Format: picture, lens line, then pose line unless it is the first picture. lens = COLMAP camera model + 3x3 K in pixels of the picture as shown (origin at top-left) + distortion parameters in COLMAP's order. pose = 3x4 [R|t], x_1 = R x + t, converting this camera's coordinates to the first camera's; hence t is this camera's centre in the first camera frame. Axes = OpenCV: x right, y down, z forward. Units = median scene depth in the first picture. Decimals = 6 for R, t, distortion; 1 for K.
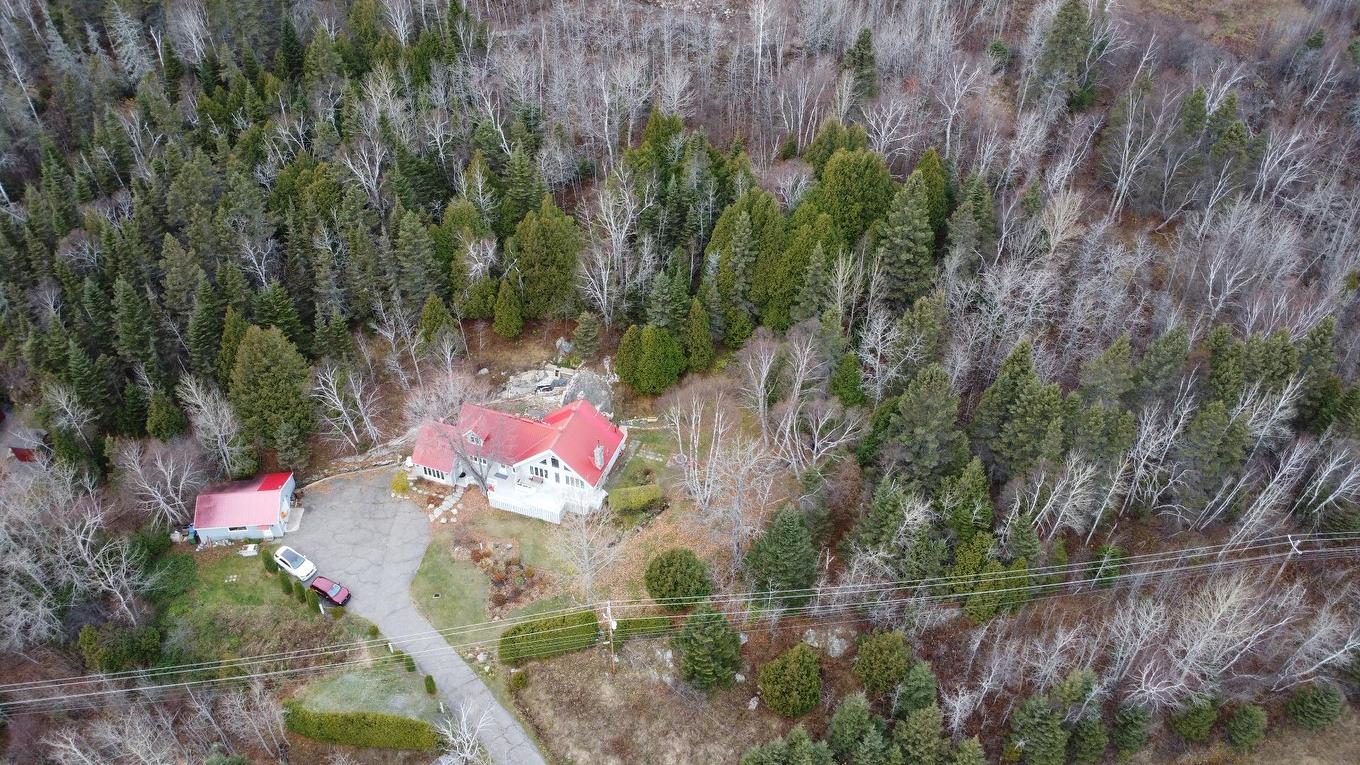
lens RADIAL K [[988.3, 0, 680.0], [0, 988.3, 382.5], [0, 0, 1]] dist [-0.036212, -0.001345]
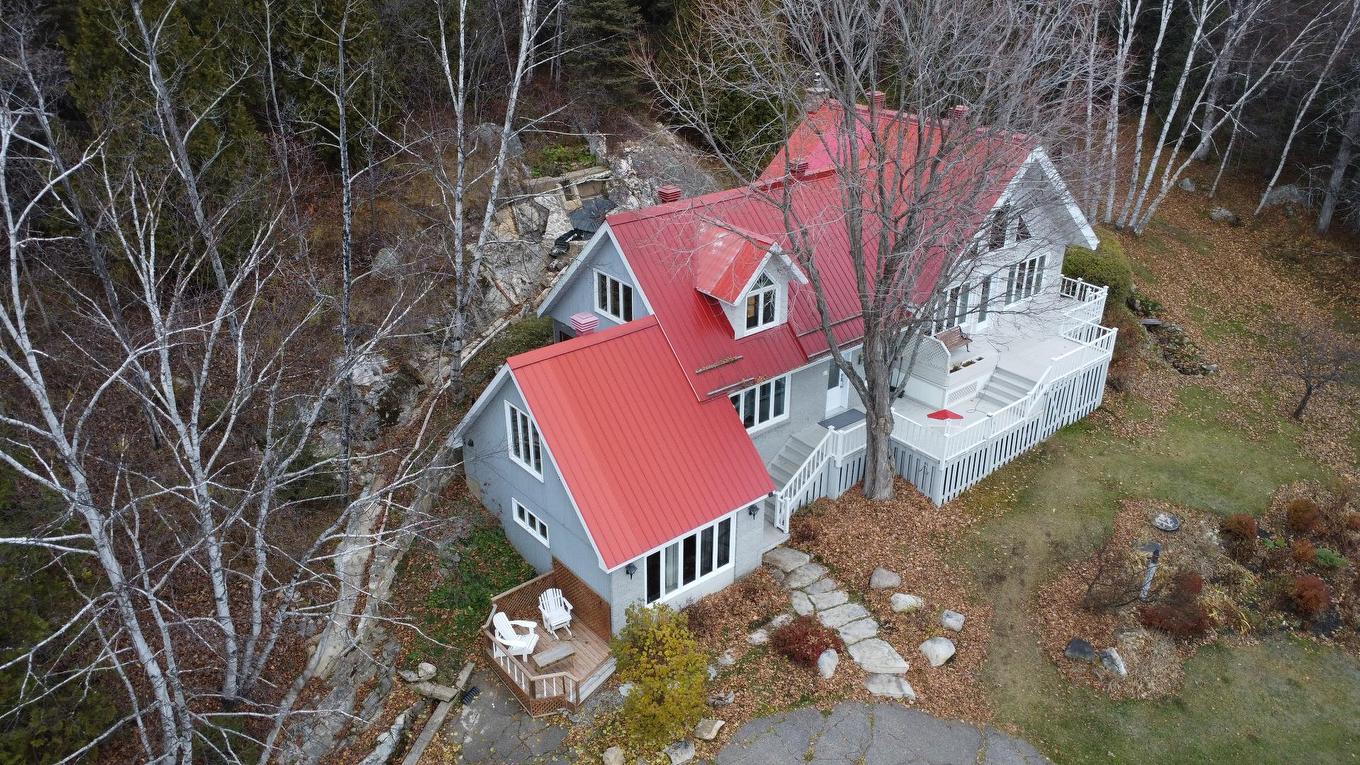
lens RADIAL K [[988.3, 0, 680.0], [0, 988.3, 382.5], [0, 0, 1]] dist [-0.036212, -0.001345]
pose [[0.512932, -0.394259, 0.762536, -0.418350], [0.567382, 0.822305, 0.043503, 0.054427], [-0.644188, 0.410335, 0.645482, 0.904720]]
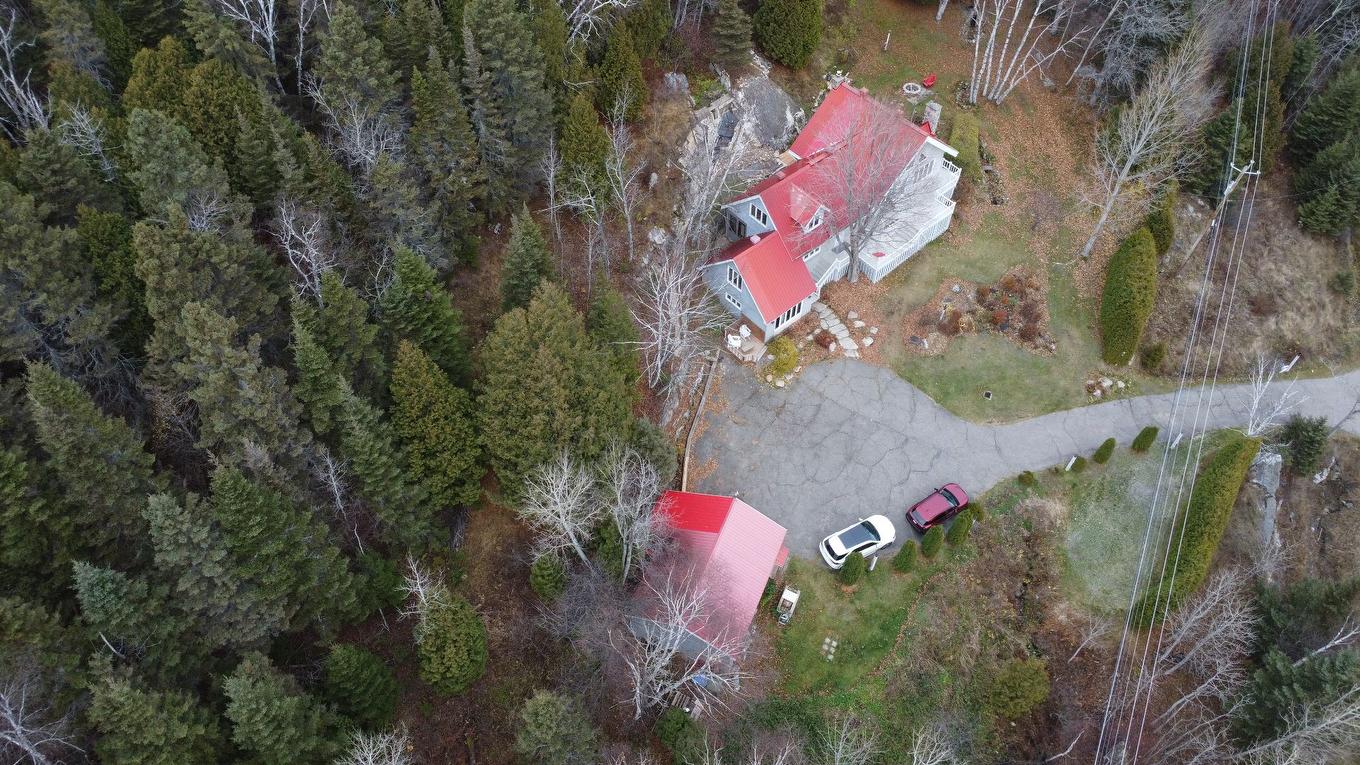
lens RADIAL K [[988.3, 0, 680.0], [0, 988.3, 382.5], [0, 0, 1]] dist [-0.036212, -0.001345]
pose [[0.491136, -0.699561, 0.519037, -0.681018], [0.577726, 0.707542, 0.406960, -0.184830], [-0.651934, 0.099988, 0.751654, 0.610684]]
